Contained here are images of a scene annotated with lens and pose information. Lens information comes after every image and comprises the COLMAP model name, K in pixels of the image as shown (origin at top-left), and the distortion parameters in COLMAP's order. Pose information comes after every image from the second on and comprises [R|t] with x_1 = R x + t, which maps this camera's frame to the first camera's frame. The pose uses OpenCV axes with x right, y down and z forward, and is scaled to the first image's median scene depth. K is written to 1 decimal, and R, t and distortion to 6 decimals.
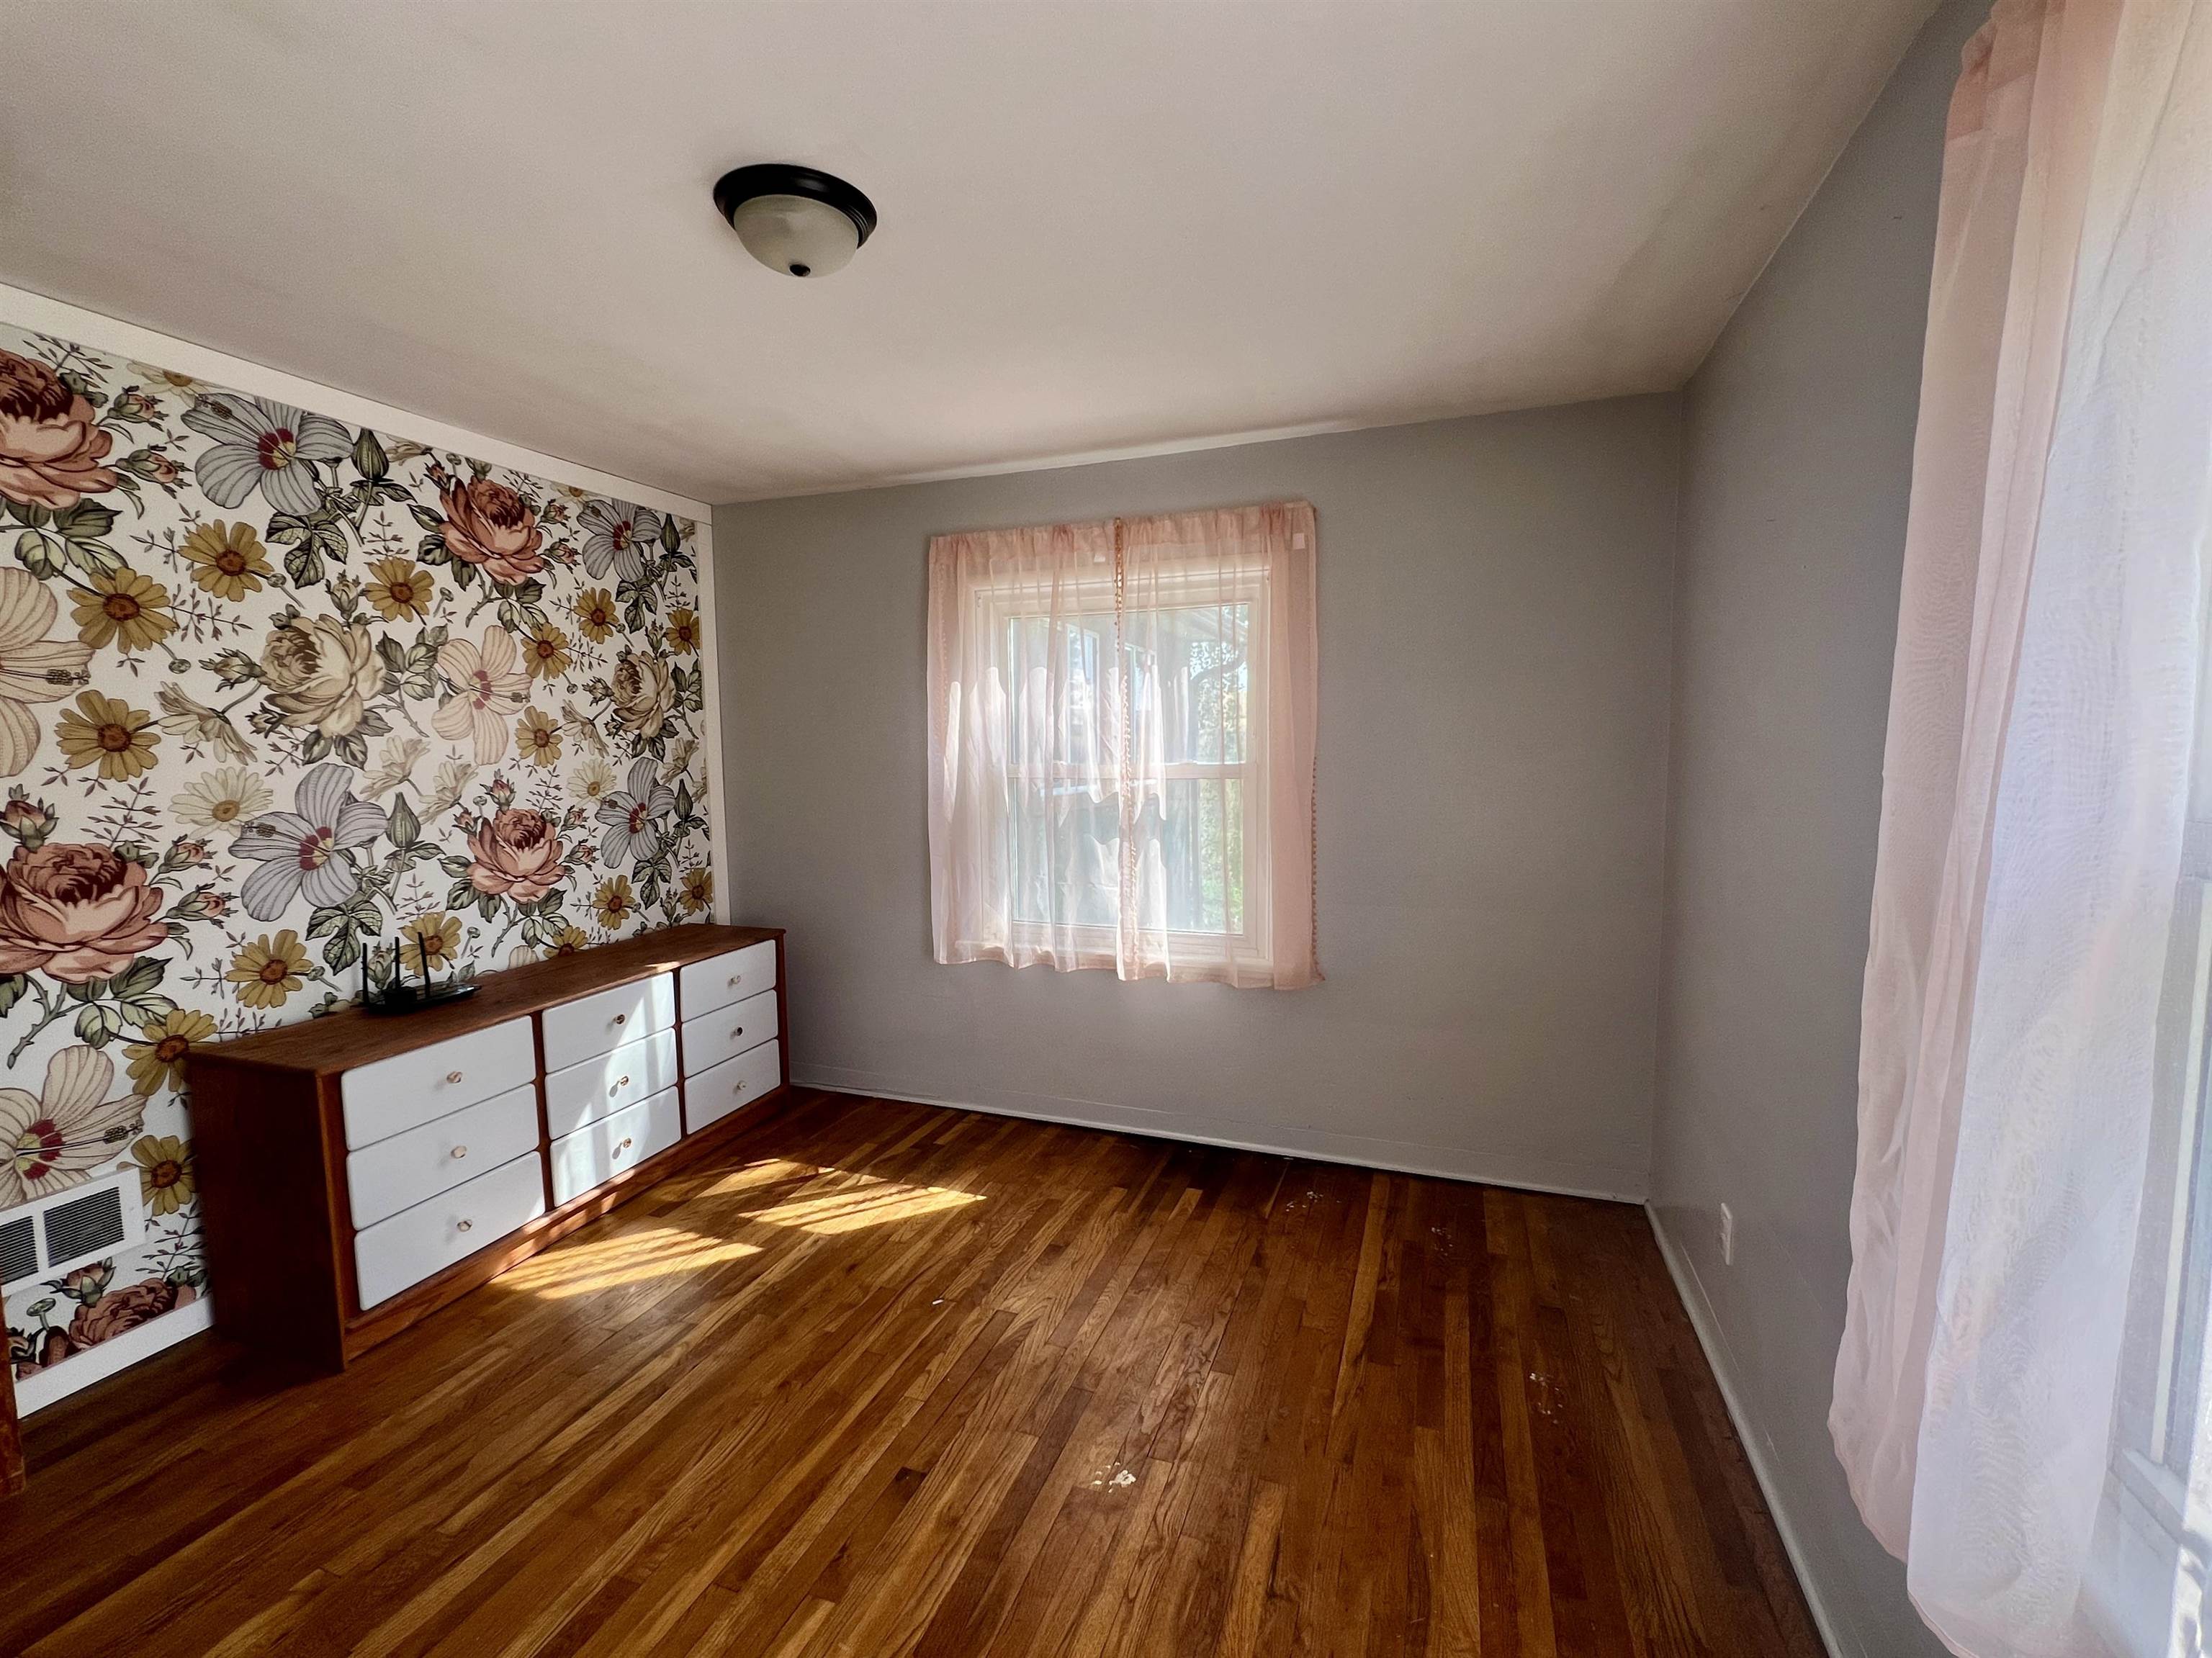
lens RADIAL K [[885.2, 0, 1105.1], [0, 885.2, 833.4], [0, 0, 1]] dist [-0.001376, 0.001099]
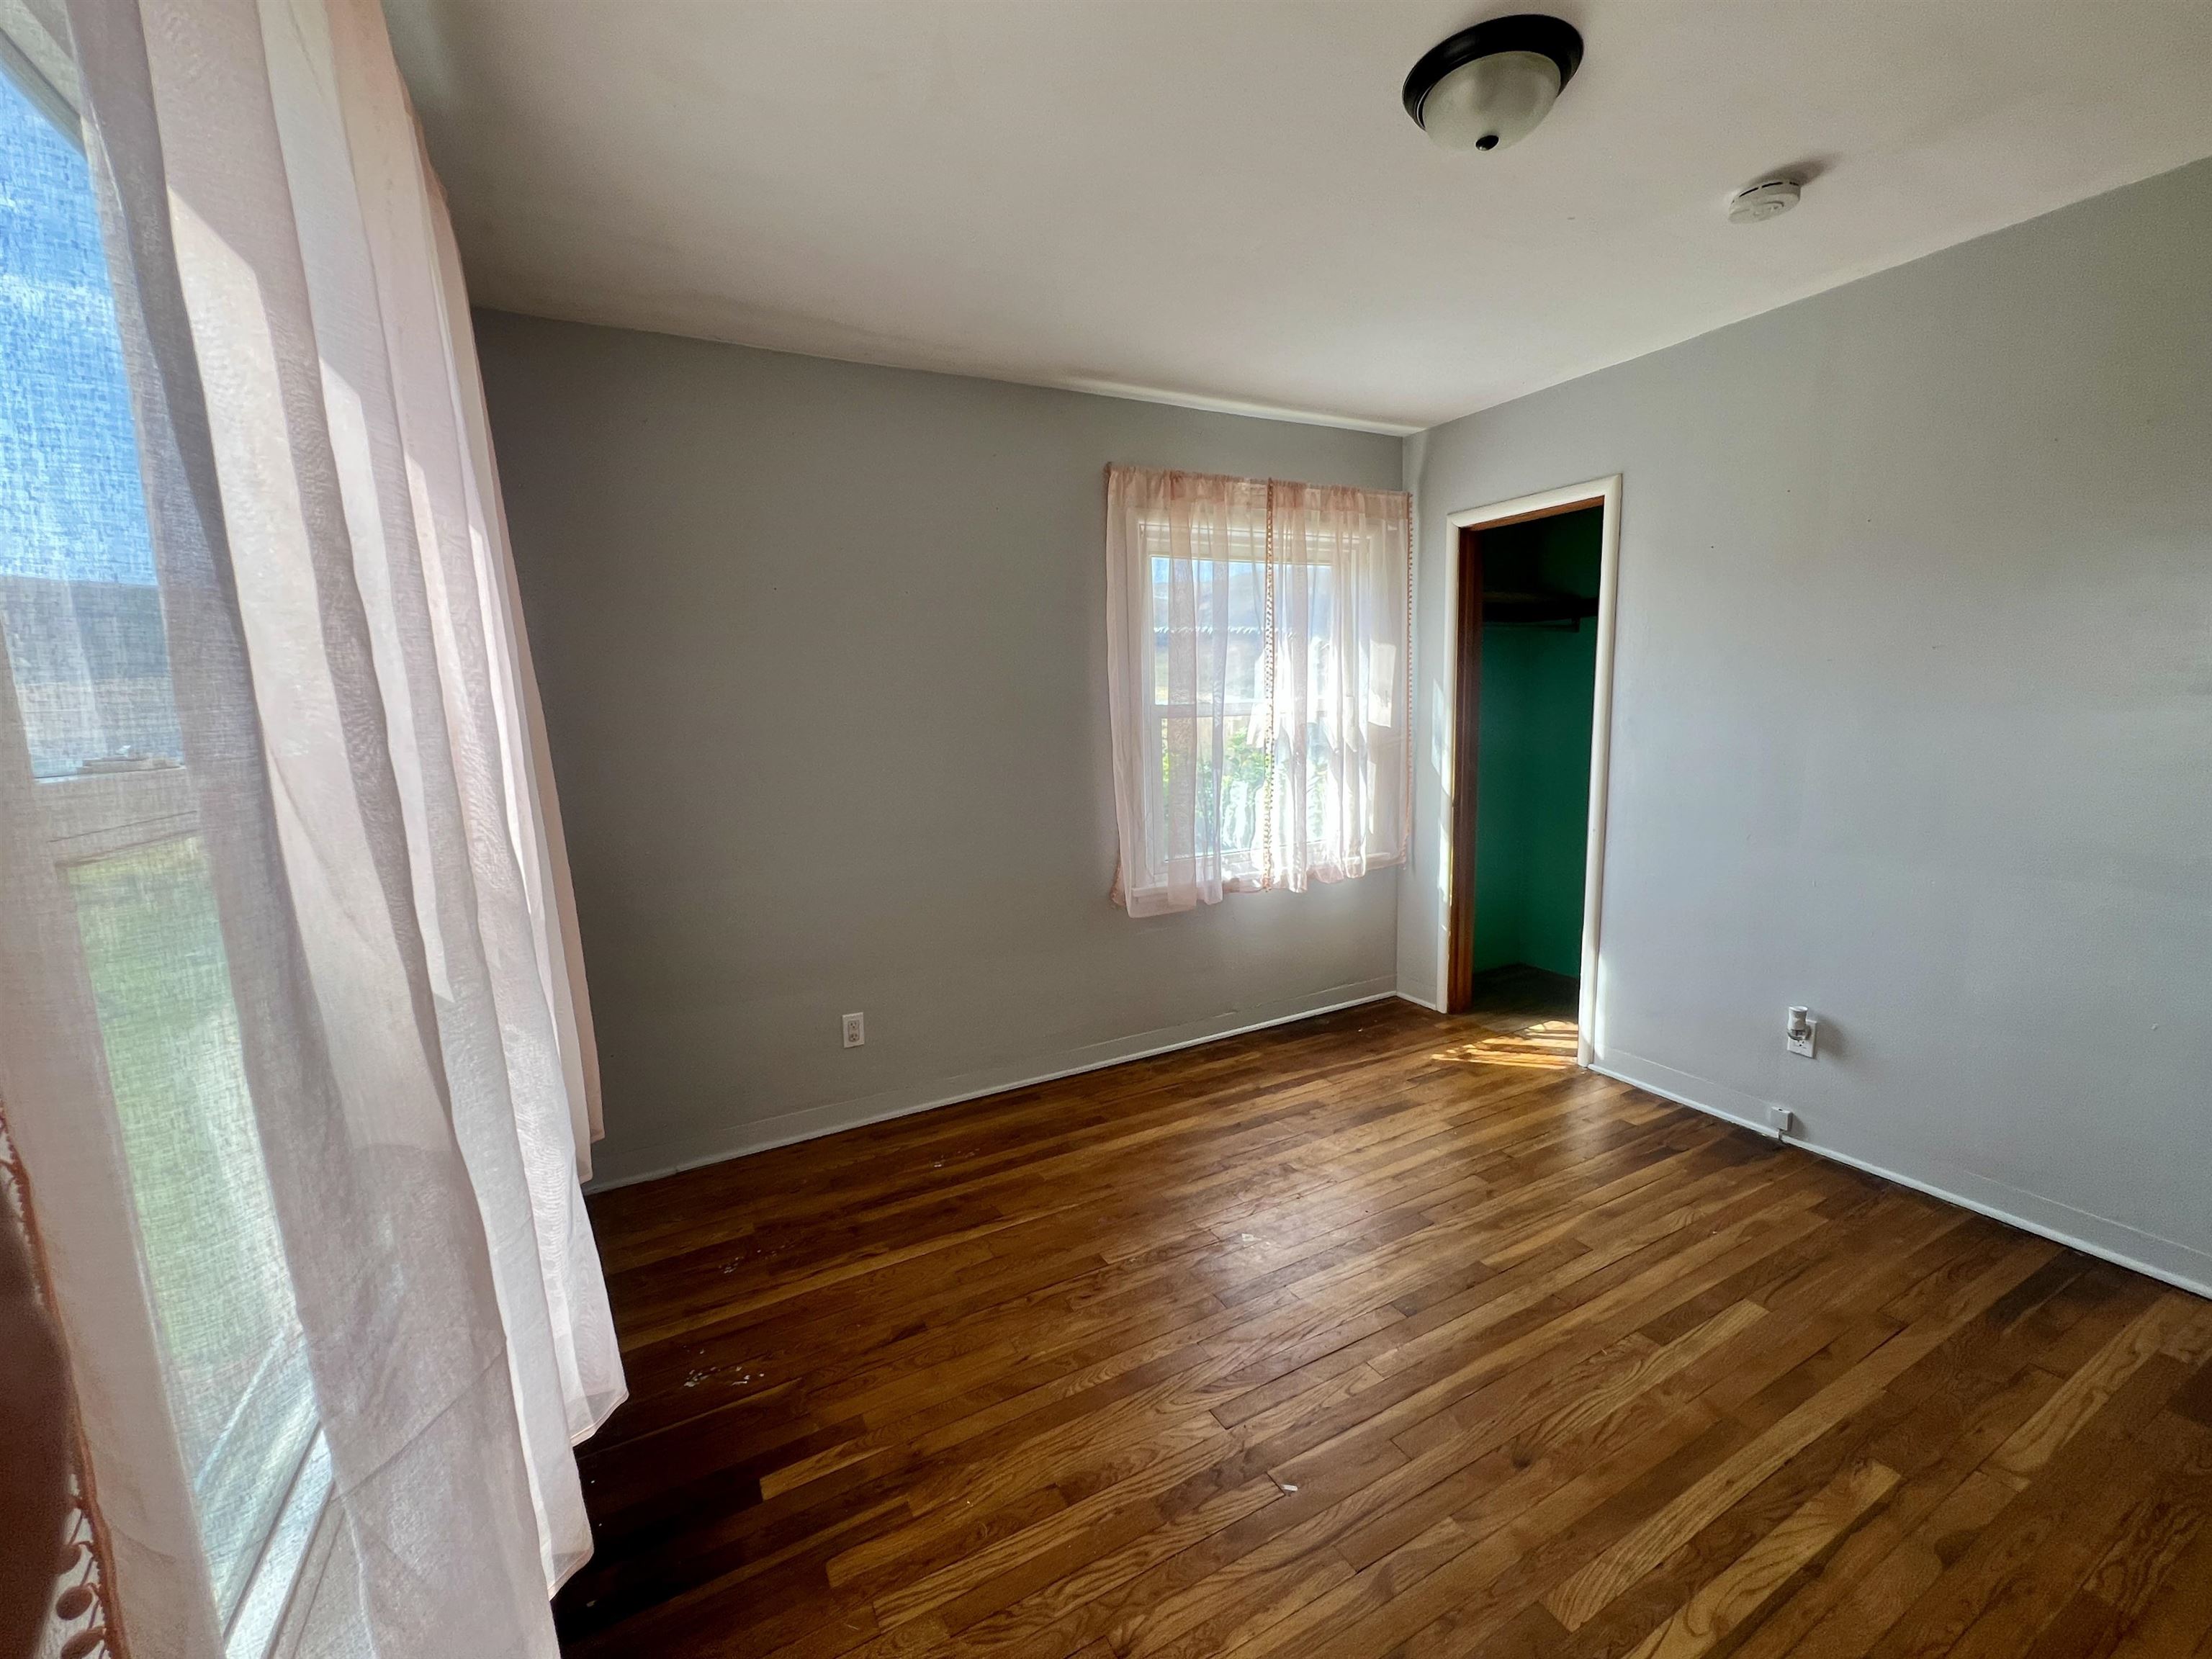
lens RADIAL K [[885.3, 0, 1103.5], [0, 885.3, 838.4], [0, 0, 1]] dist [-0.001376, 0.001099]
pose [[-0.722805, -0.075197, 0.686949, -0.500729], [0.106249, 0.970150, 0.217992, -0.115348], [-0.682836, 0.230553, -0.693239, 1.413577]]
